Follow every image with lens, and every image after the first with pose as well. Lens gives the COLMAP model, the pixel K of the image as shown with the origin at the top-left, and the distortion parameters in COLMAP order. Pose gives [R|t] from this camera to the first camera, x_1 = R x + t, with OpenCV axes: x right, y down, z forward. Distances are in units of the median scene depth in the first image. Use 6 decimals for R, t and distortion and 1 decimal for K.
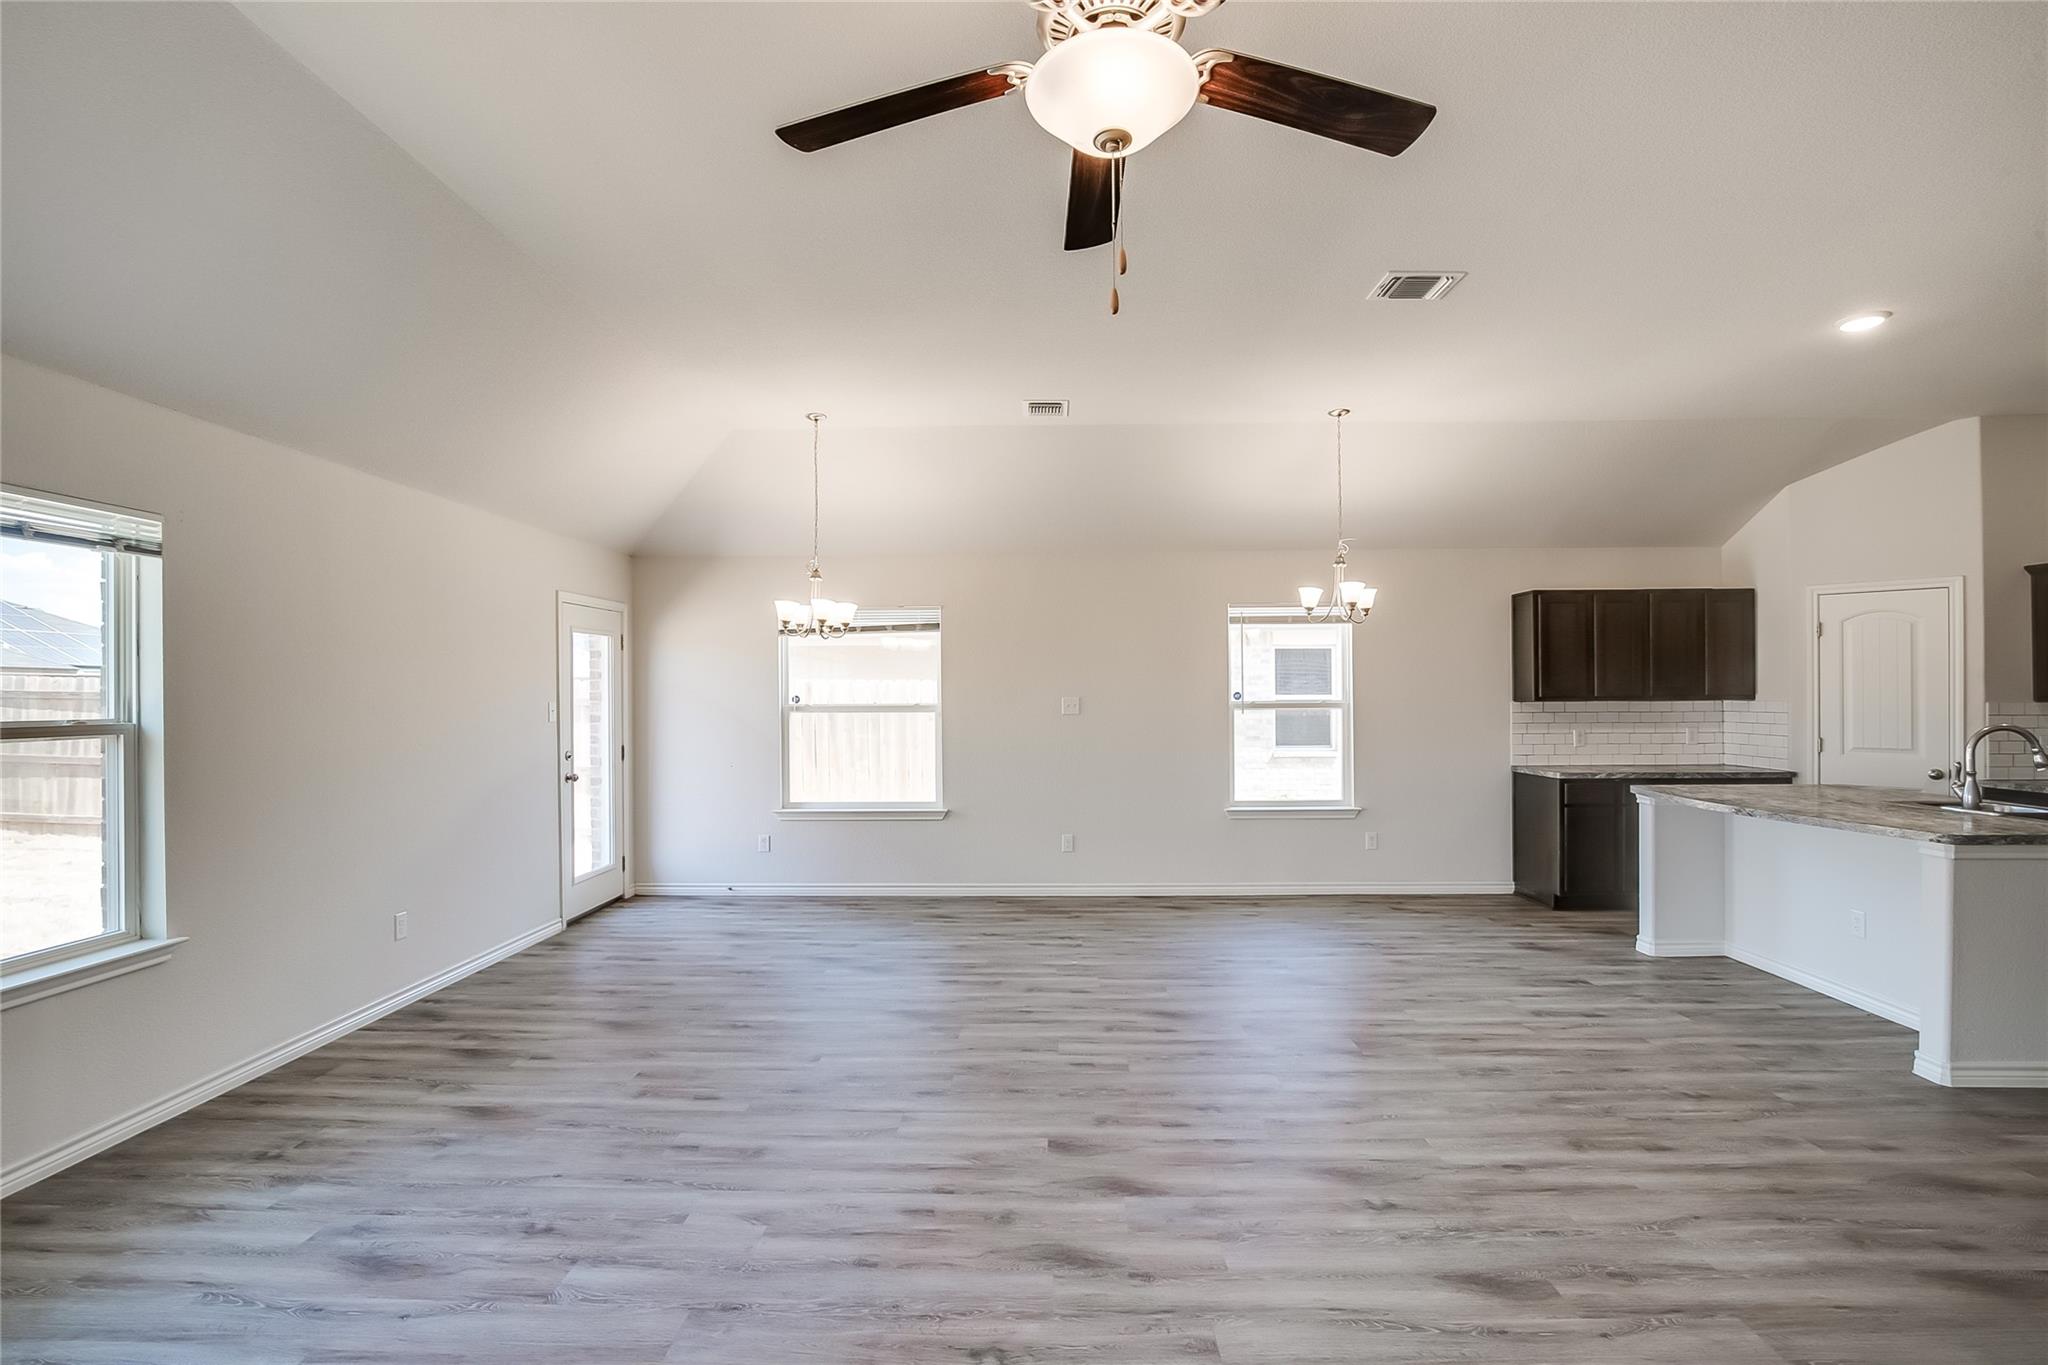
lens RADIAL K [[943.4, 0, 1021.4], [0, 943.4, 688.7], [0, 0, 1]] dist [-0.036540, 0.007185]
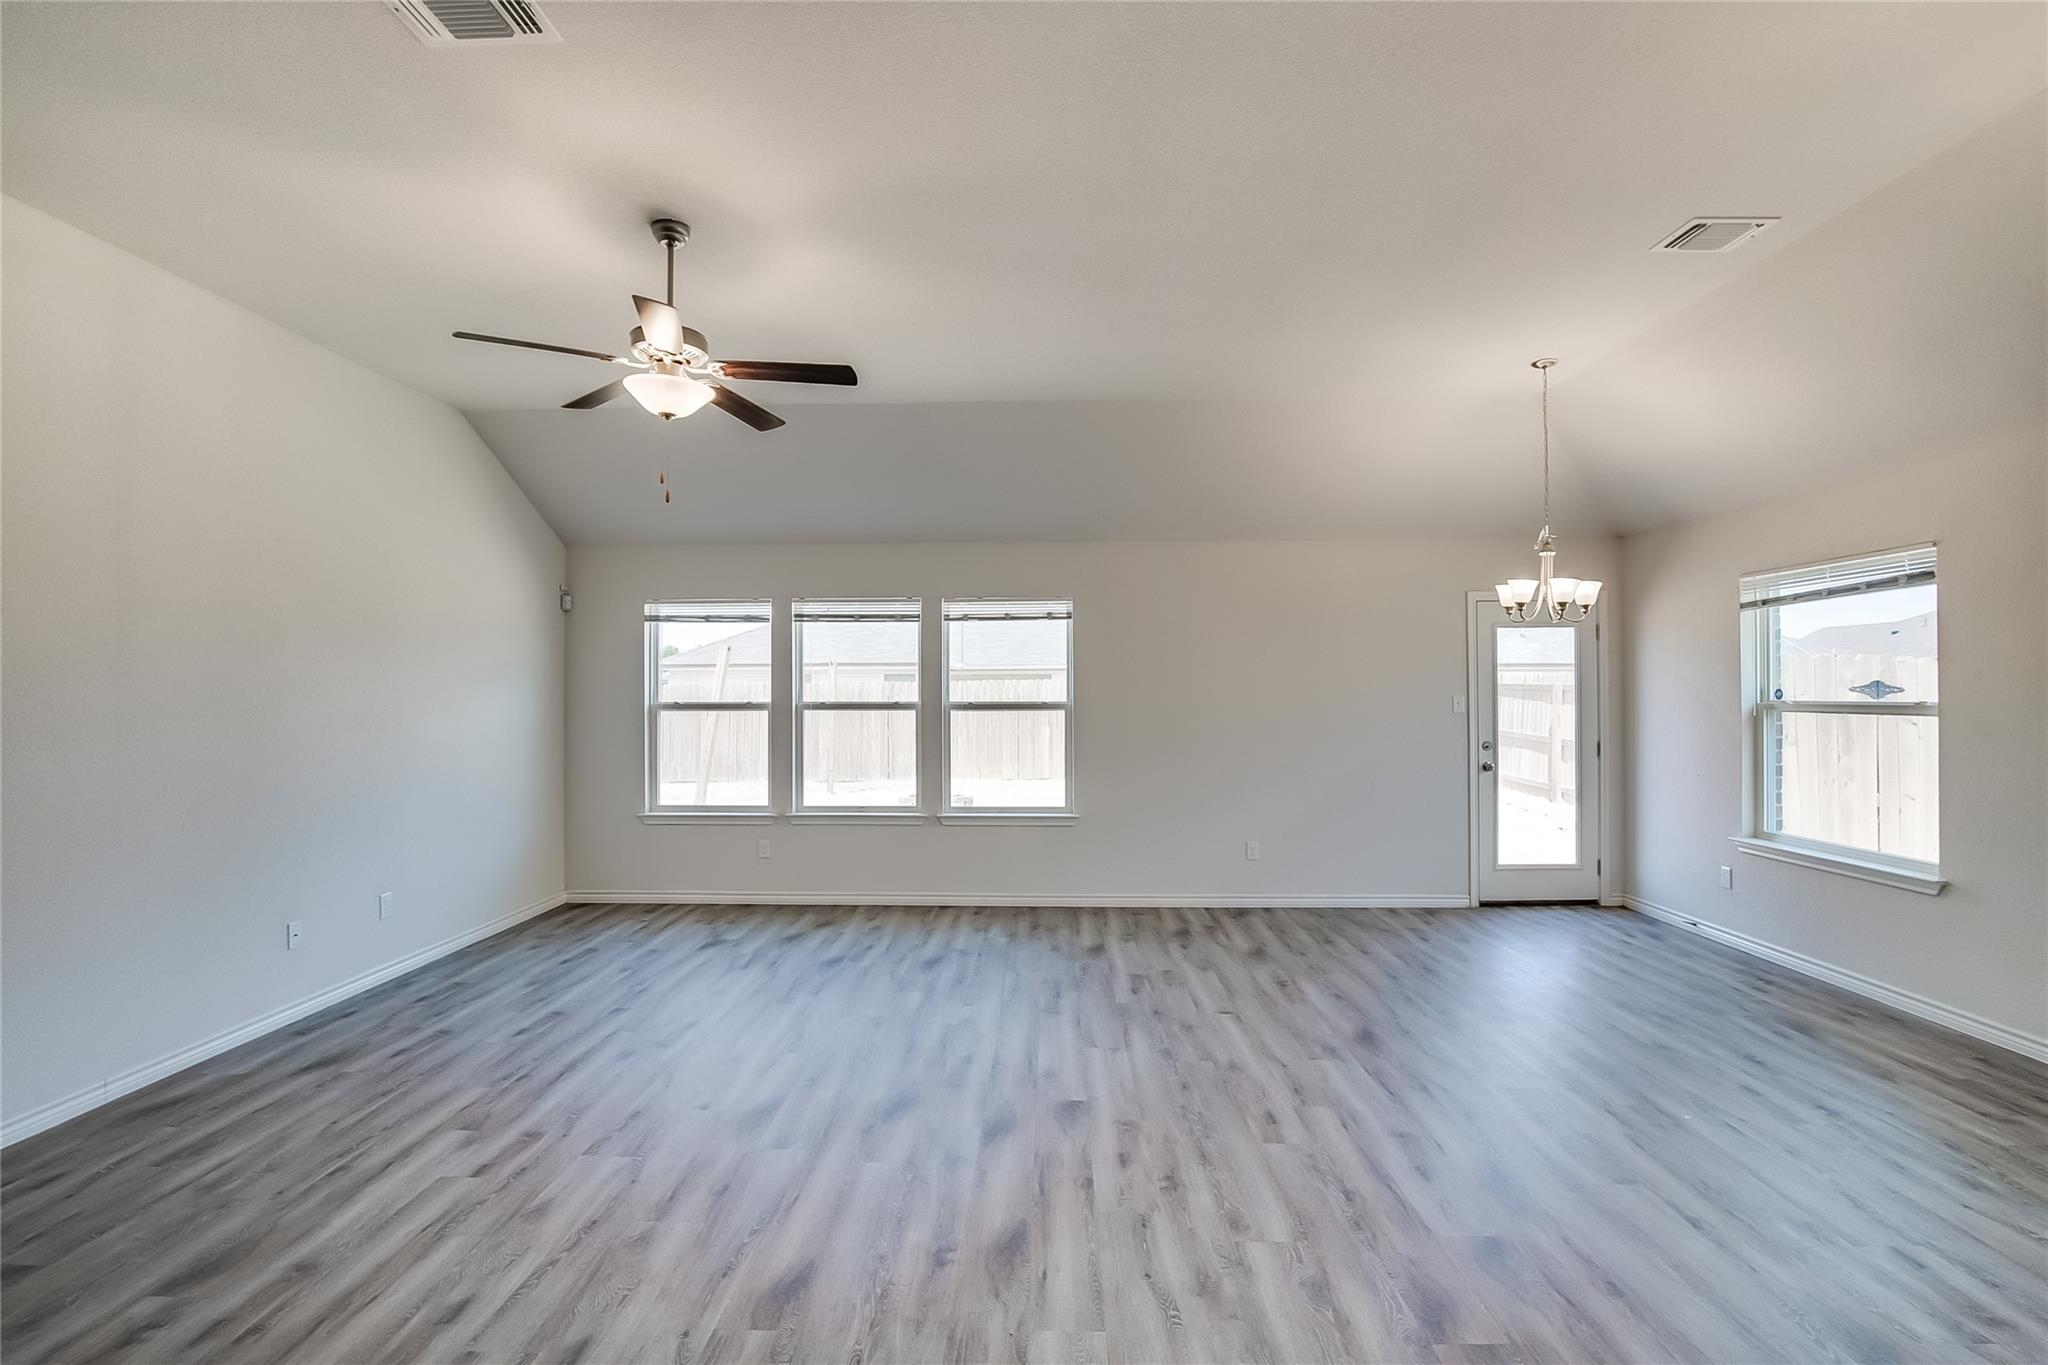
lens RADIAL K [[943.4, 0, 1021.4], [0, 943.4, 688.7], [0, 0, 1]] dist [-0.036540, 0.007185]
pose [[-0.000071, 0.002520, -0.999997, 0.733696], [0.009716, 0.999950, 0.002519, -0.000585], [0.999953, -0.009716, -0.000096, 0.612708]]
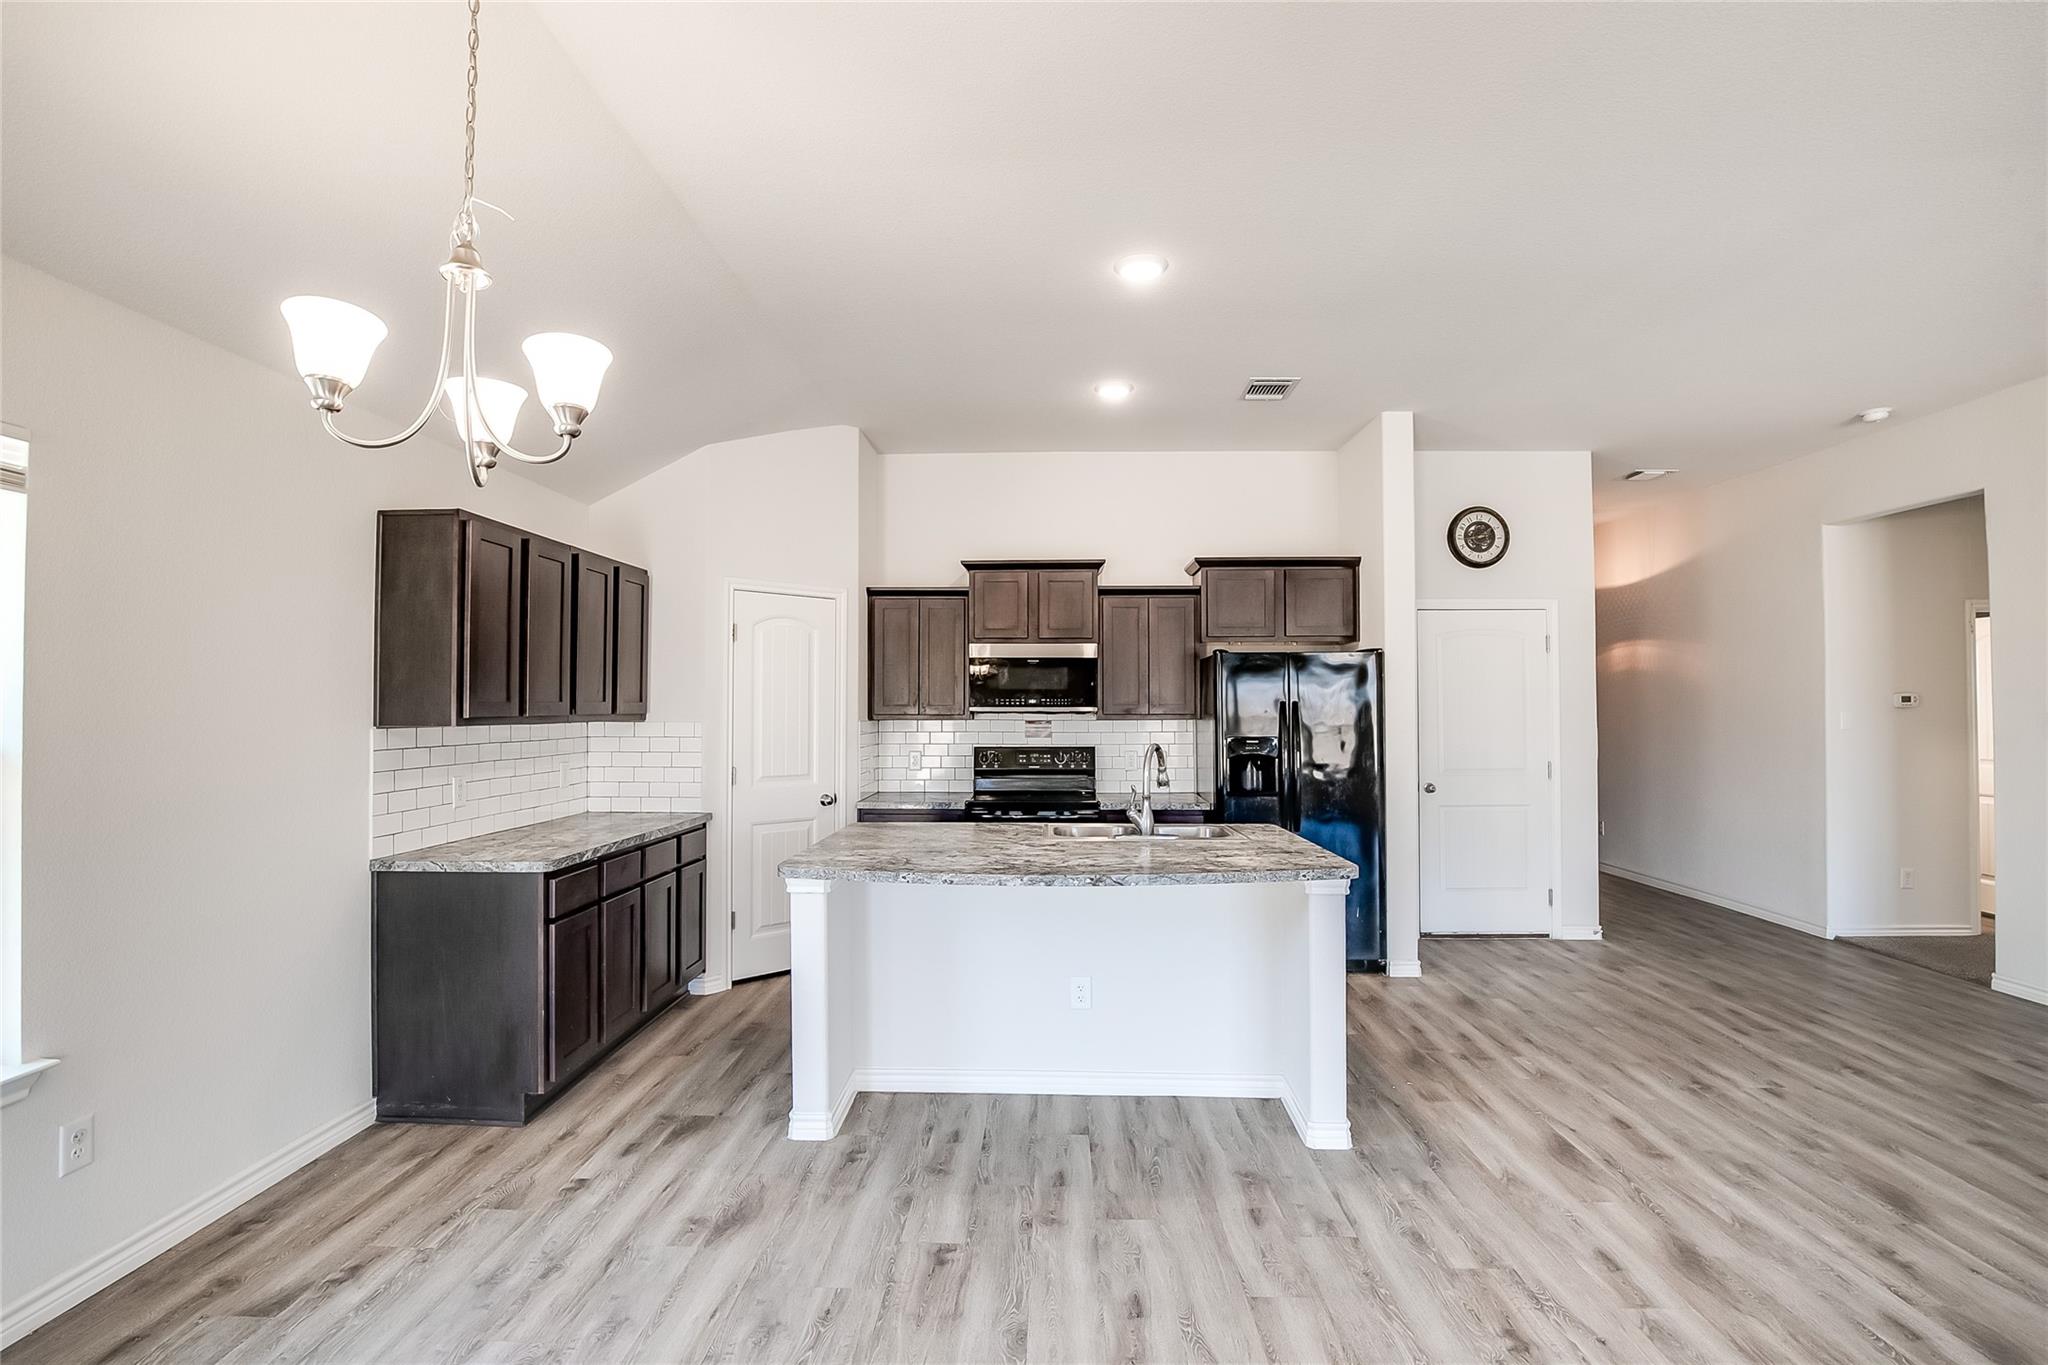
lens RADIAL K [[943.4, 0, 1021.4], [0, 943.4, 688.7], [0, 0, 1]] dist [-0.036540, 0.007185]
pose [[0.002218, 0.026243, 0.999653, 0.059229], [-0.005452, 0.999641, -0.026231, 0.006009], [-0.999983, -0.005392, 0.002360, 0.954326]]
